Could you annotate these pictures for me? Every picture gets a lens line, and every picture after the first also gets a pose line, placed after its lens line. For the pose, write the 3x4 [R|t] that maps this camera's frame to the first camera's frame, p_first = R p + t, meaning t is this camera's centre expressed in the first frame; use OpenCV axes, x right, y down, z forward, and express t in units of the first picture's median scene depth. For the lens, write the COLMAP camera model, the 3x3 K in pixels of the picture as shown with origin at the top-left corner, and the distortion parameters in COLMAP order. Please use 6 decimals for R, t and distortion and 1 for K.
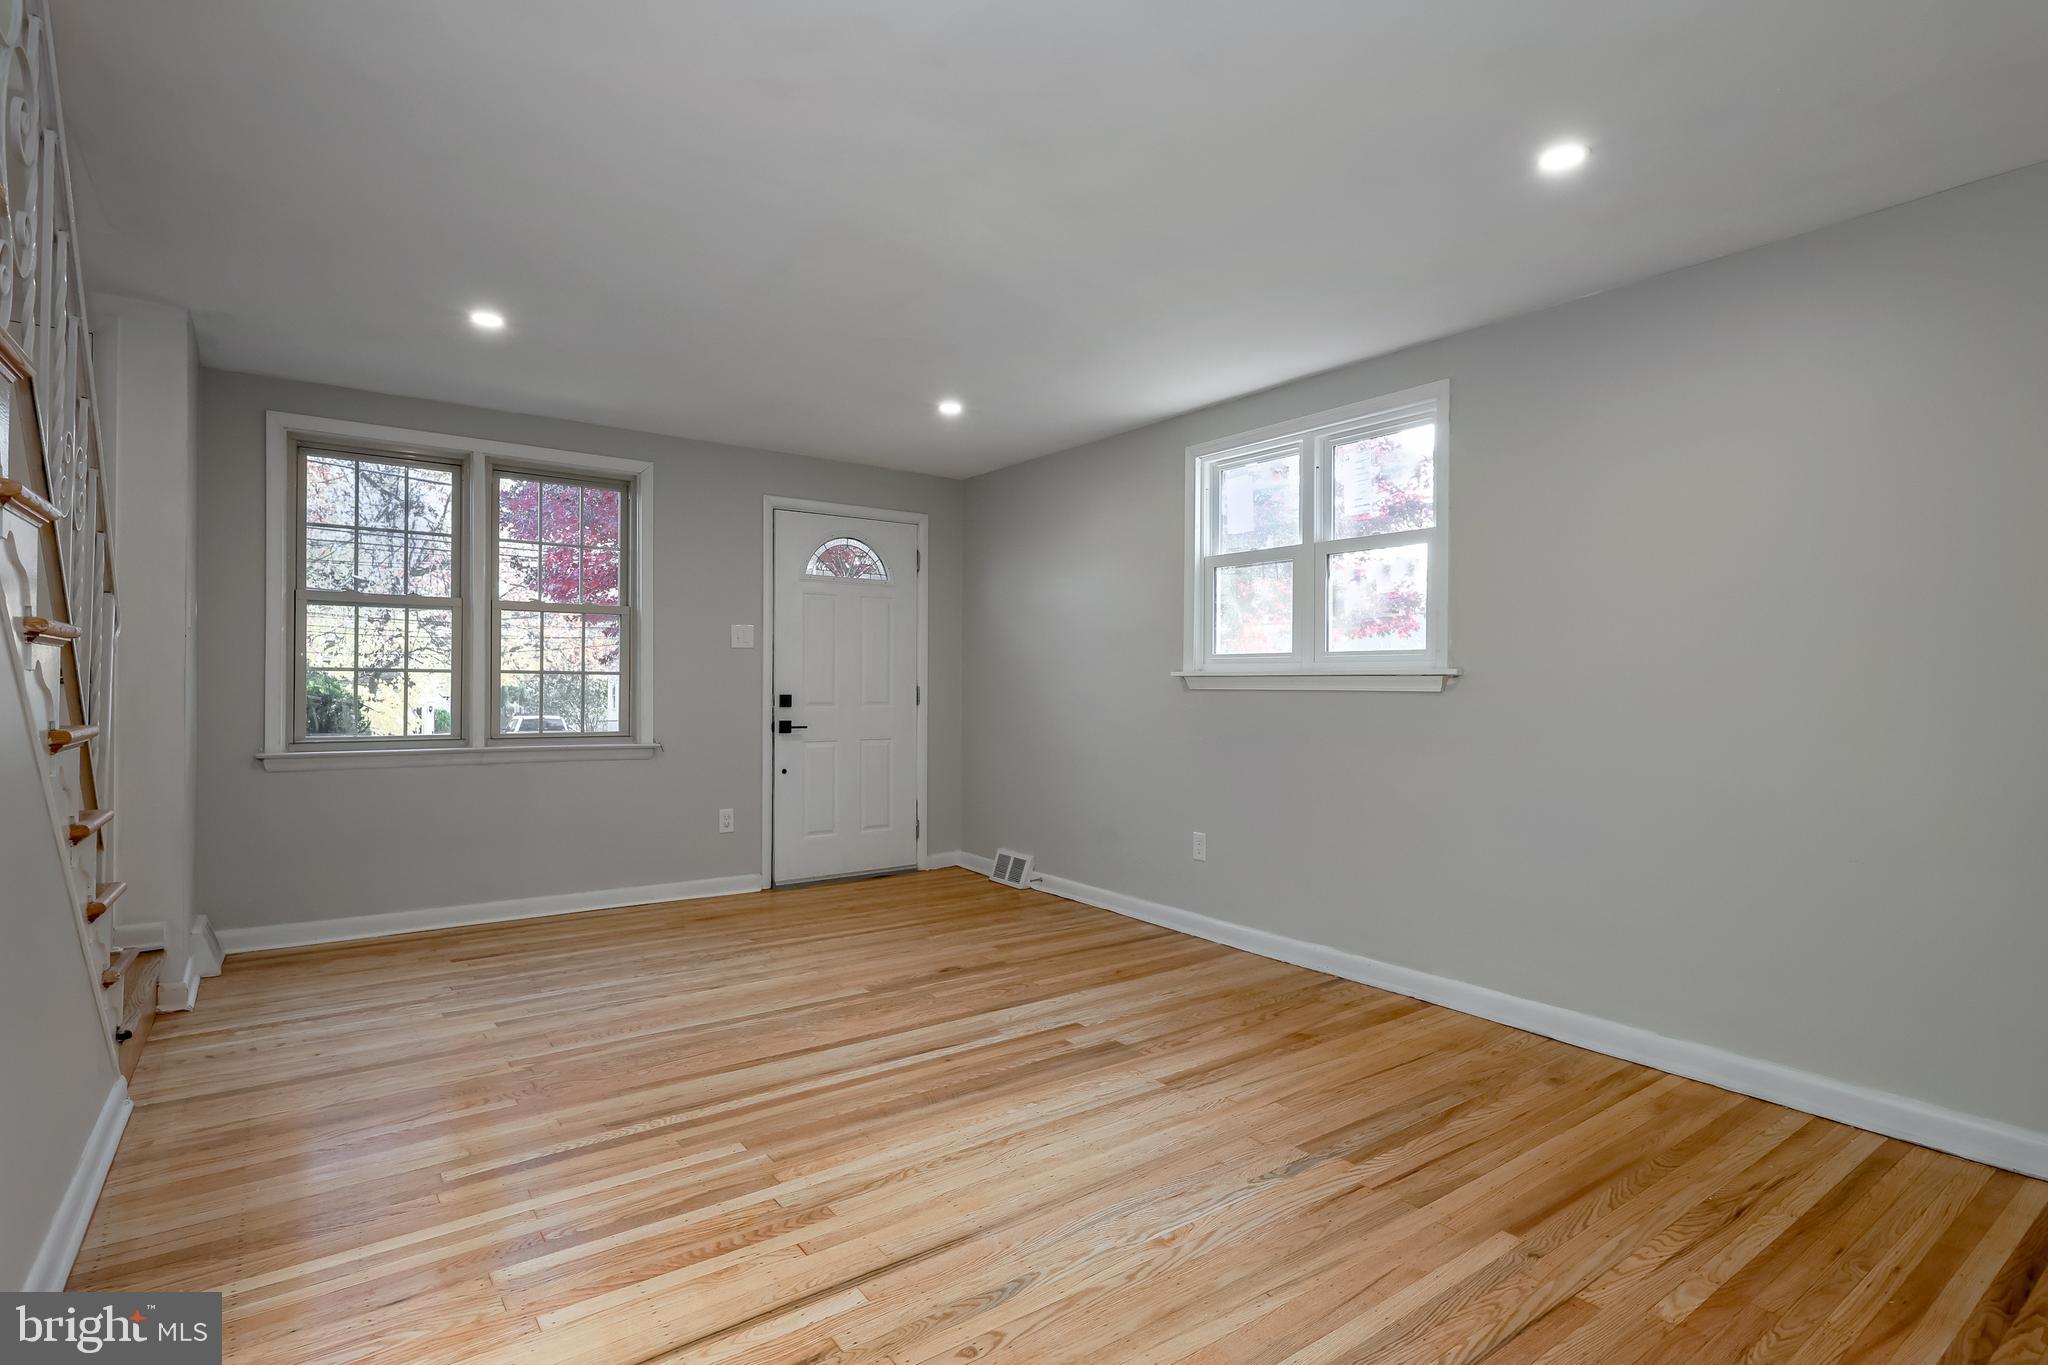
lens RADIAL K [[1001.3, 0, 972.3], [0, 1001.3, 686.6], [0, 0, 1]] dist [-0.005407, -0.002240]
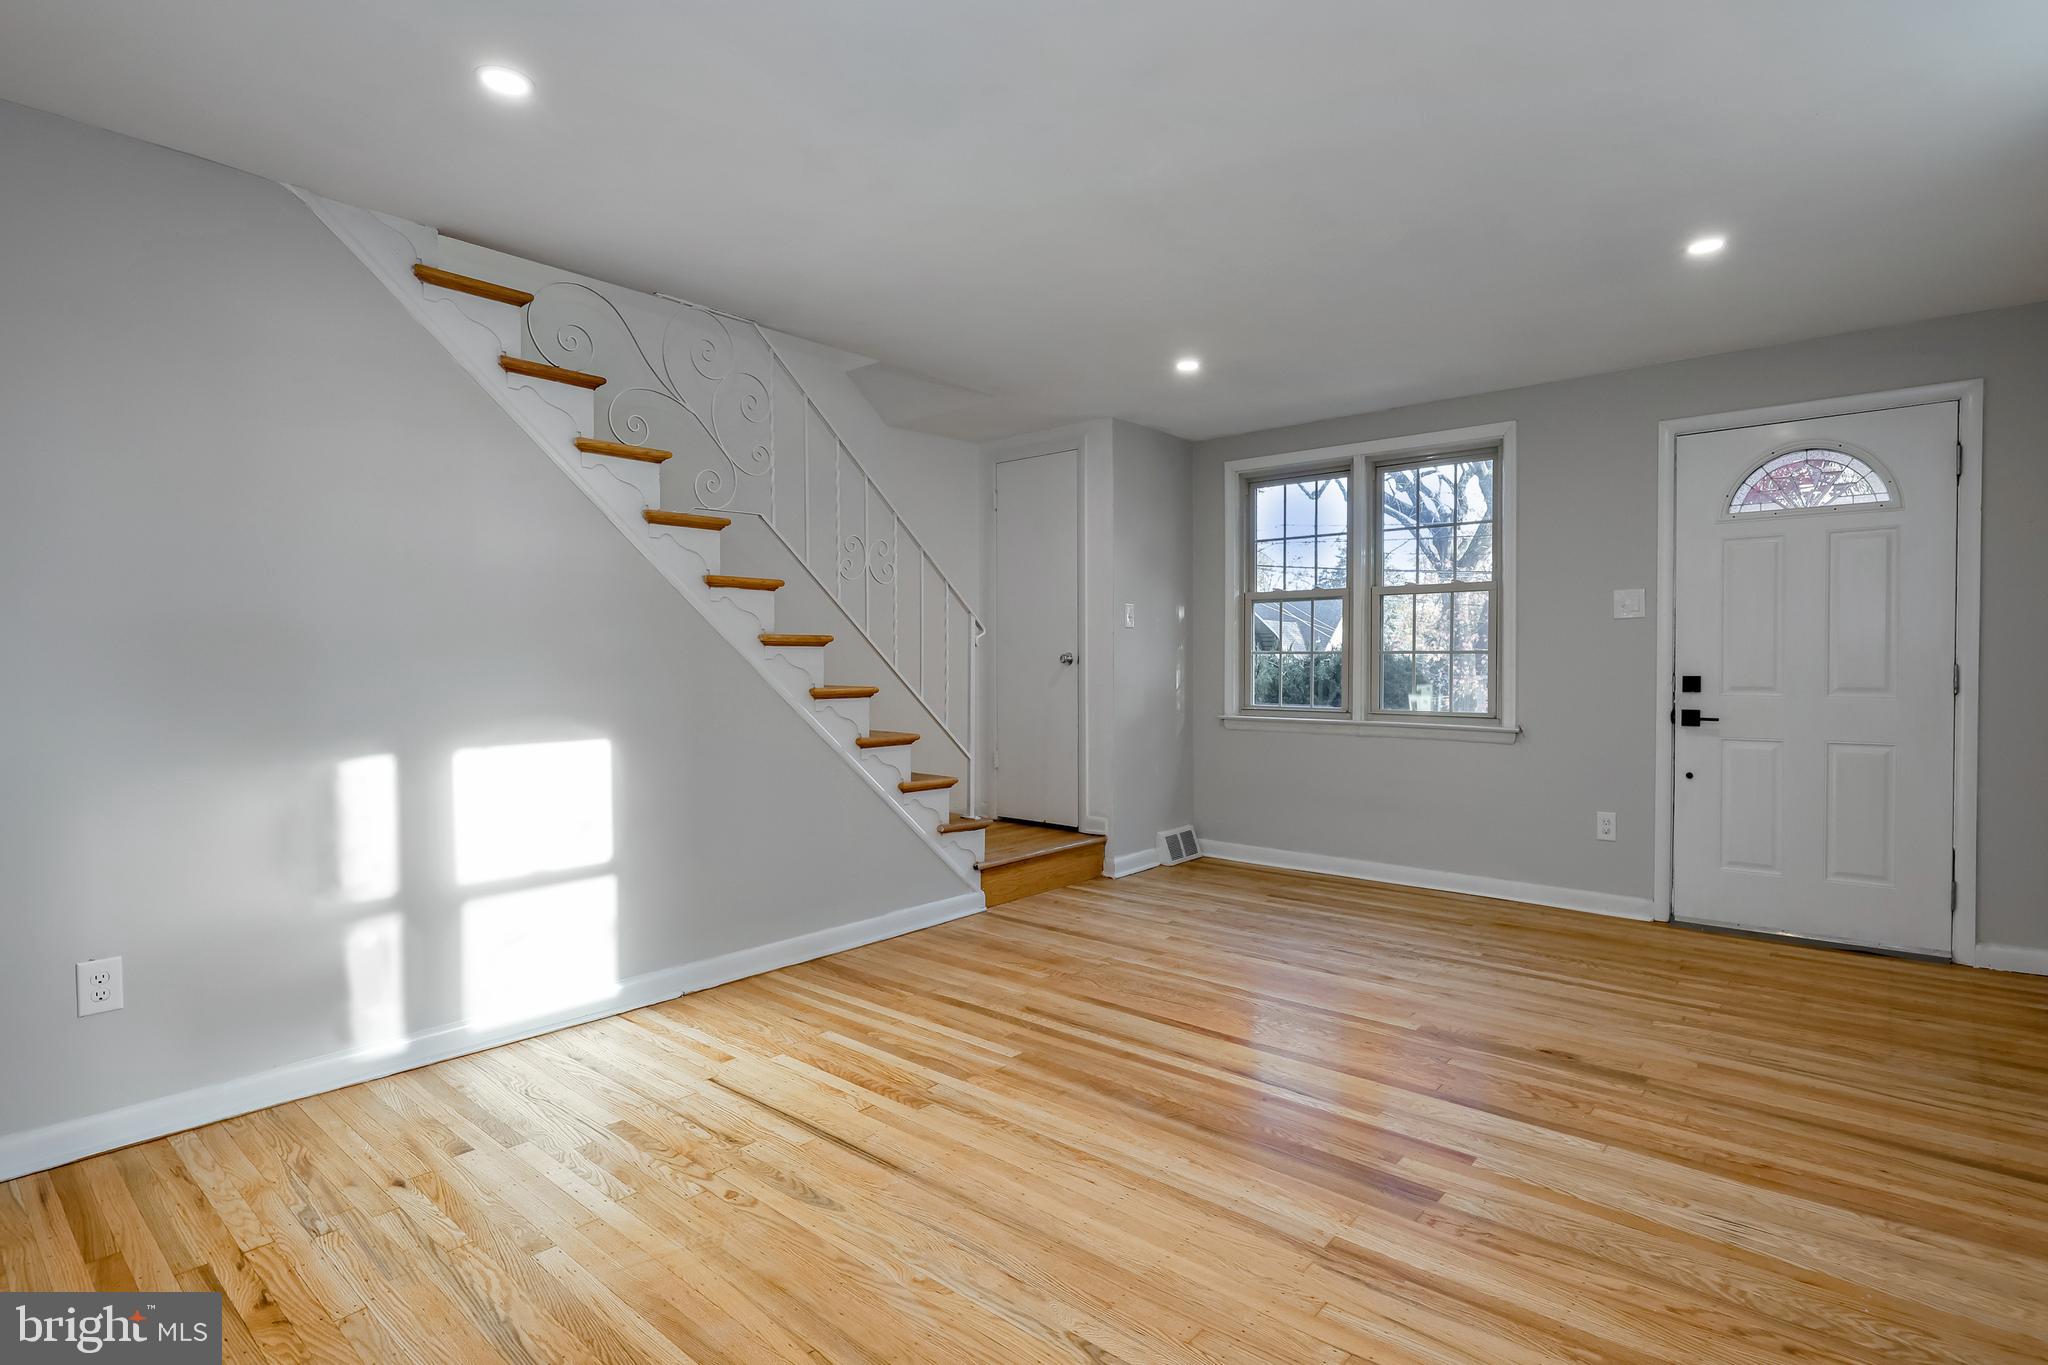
lens RADIAL K [[1001.3, 0, 1105.9], [0, 1001.3, 689.2], [0, 0, 1]] dist [-0.005407, -0.002240]
pose [[0.276962, 0.020011, -0.960672, 0.714944], [0.001156, 0.999775, 0.021159, 0.002239], [0.960880, -0.006971, 0.276877, 0.599141]]
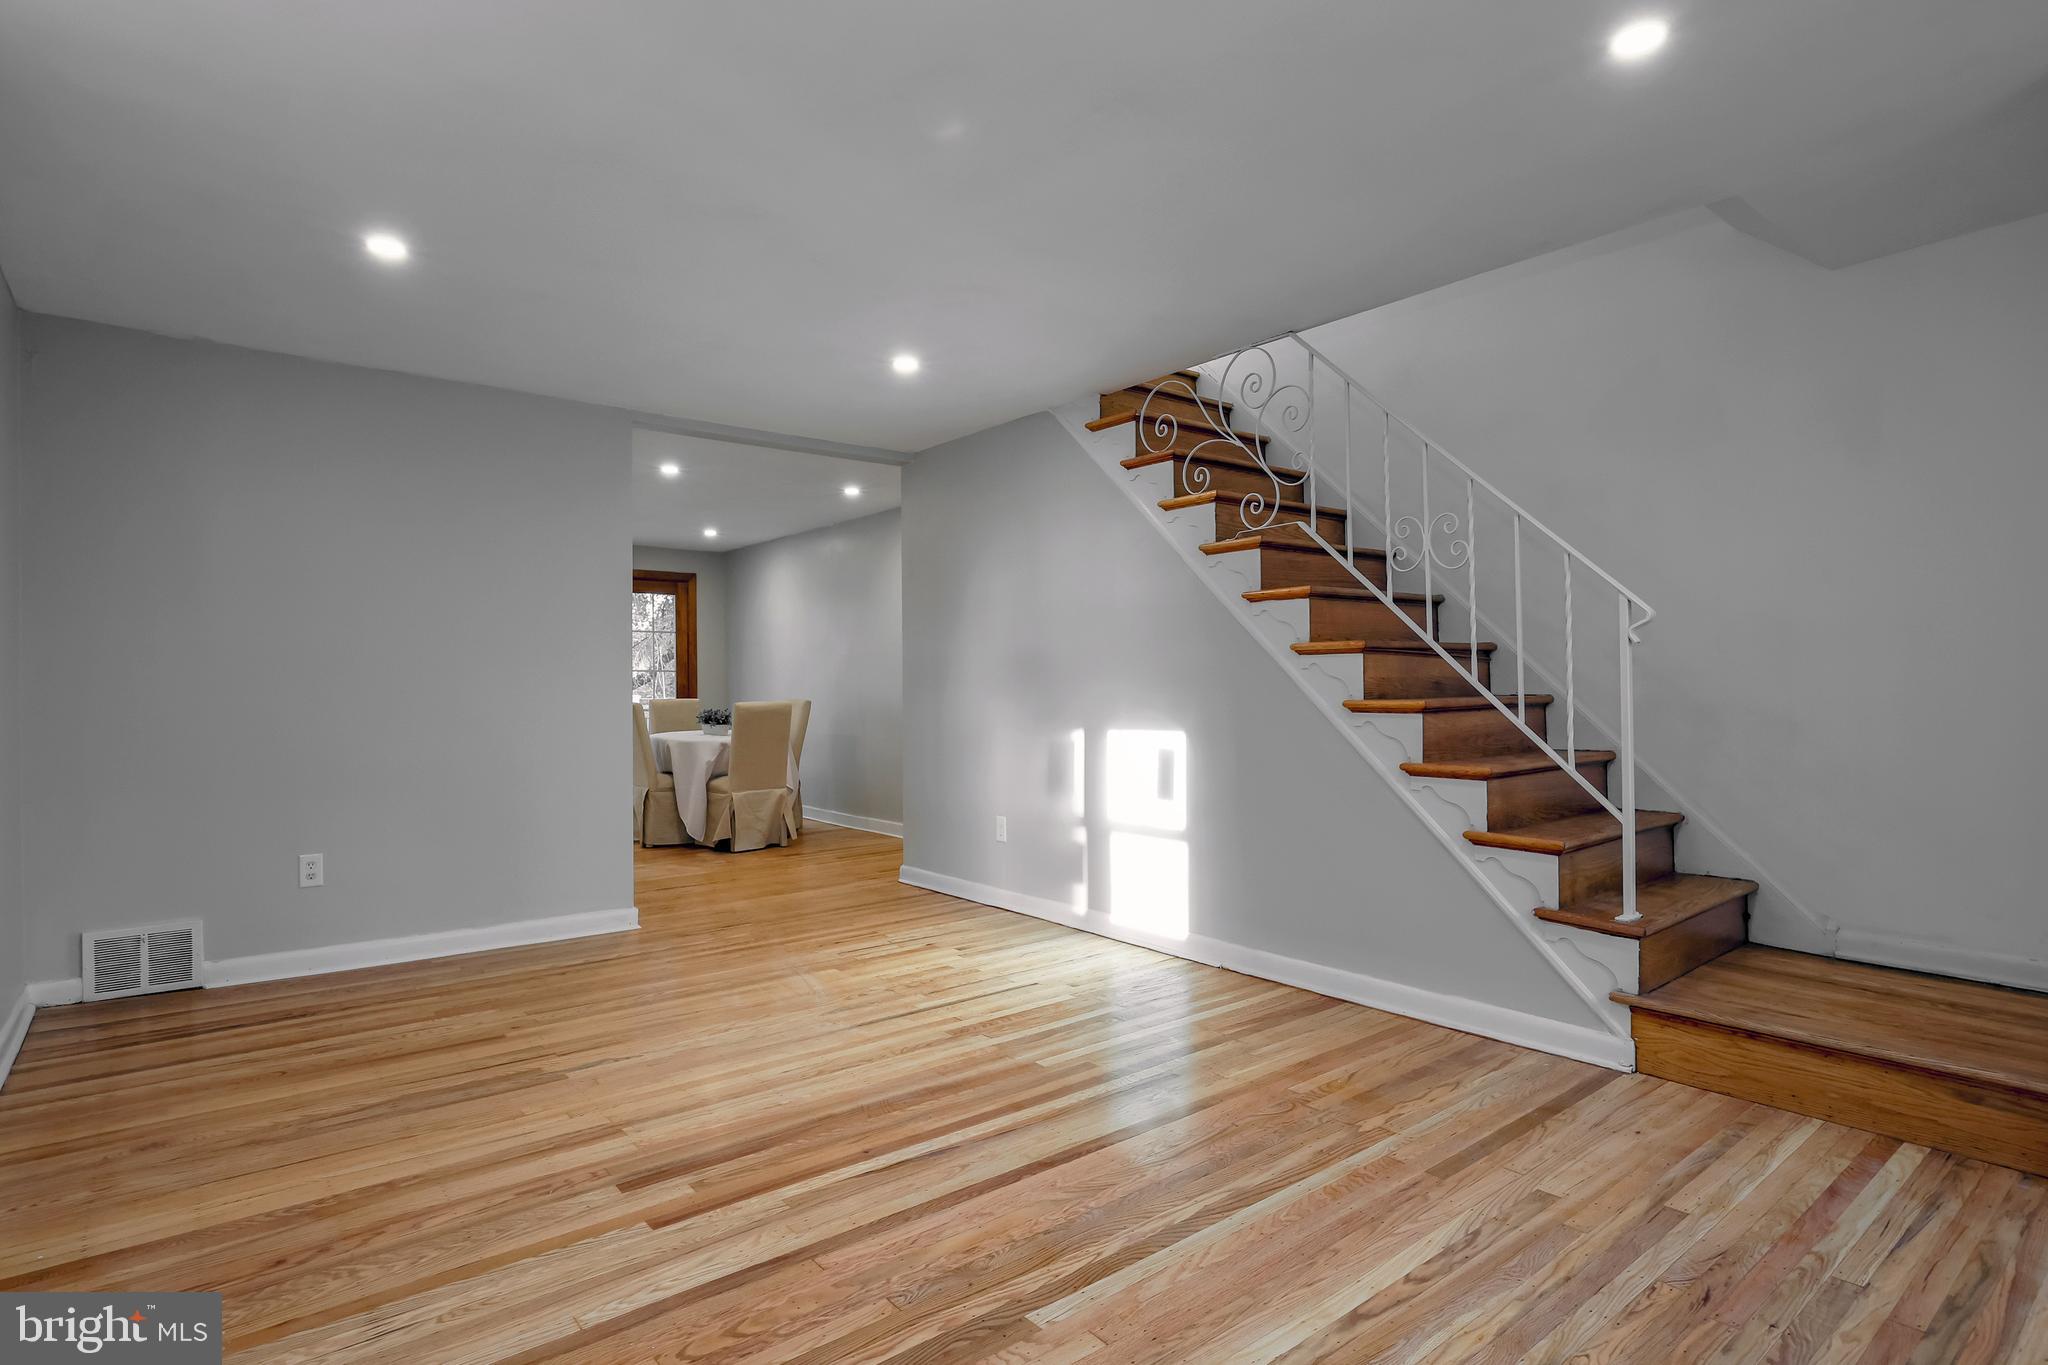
lens RADIAL K [[1008.9, 0, 937.3], [0, 1008.9, 685.0], [0, 0, 1]] dist [-0.000668, -0.000512]
pose [[-0.999508, -0.000525, -0.031373, -0.052245], [-0.000655, 0.999991, 0.004146, -0.000441], [0.031370, 0.004164, -0.999499, 1.700225]]
